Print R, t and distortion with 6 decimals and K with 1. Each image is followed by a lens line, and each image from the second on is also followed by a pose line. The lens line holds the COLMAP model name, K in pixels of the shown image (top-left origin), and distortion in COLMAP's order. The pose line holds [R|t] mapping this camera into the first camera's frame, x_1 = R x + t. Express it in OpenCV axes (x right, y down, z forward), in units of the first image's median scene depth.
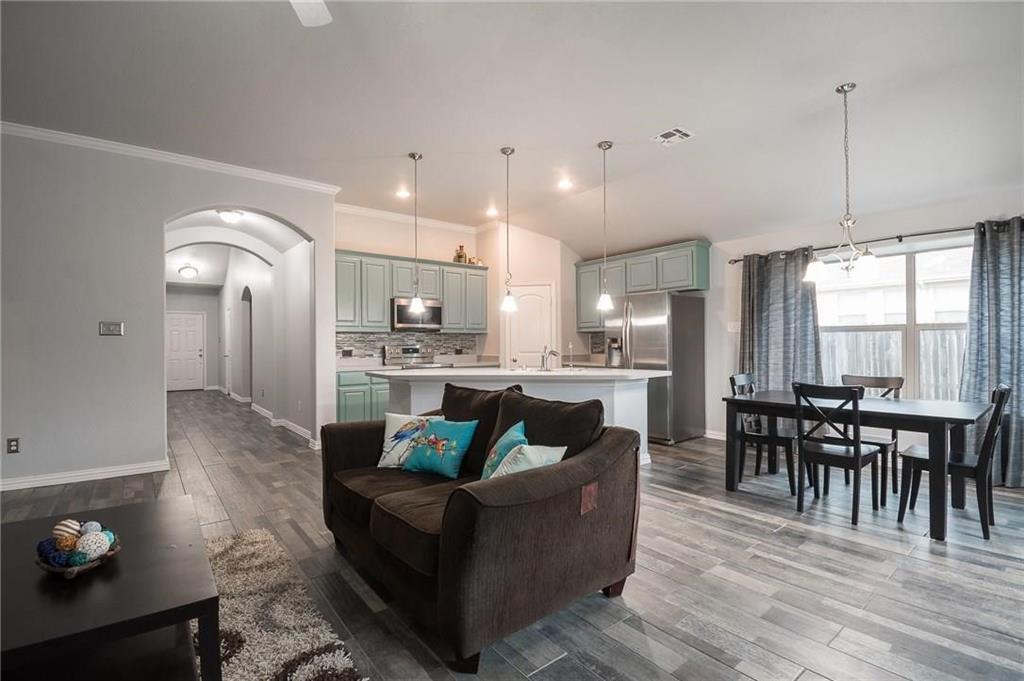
lens RADIAL K [[476.6, 0, 512.0], [0, 476.6, 340.5], [0, 0, 1]] dist [-0.002544, -0.001182]
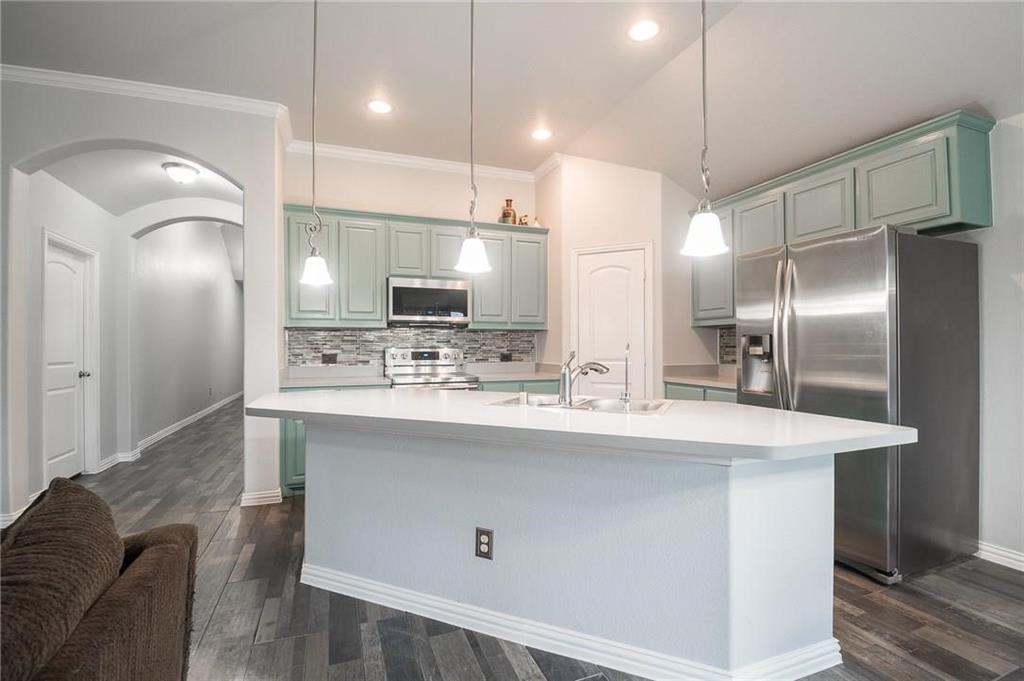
lens RADIAL K [[476.6, 0, 512.0], [0, 476.6, 340.5], [0, 0, 1]] dist [-0.002544, -0.001182]
pose [[0.954058, 0.000997, -0.299620, 0.113093], [-0.001555, 0.999997, -0.001624, 0.000755], [0.299618, 0.002016, 0.954057, 0.413448]]
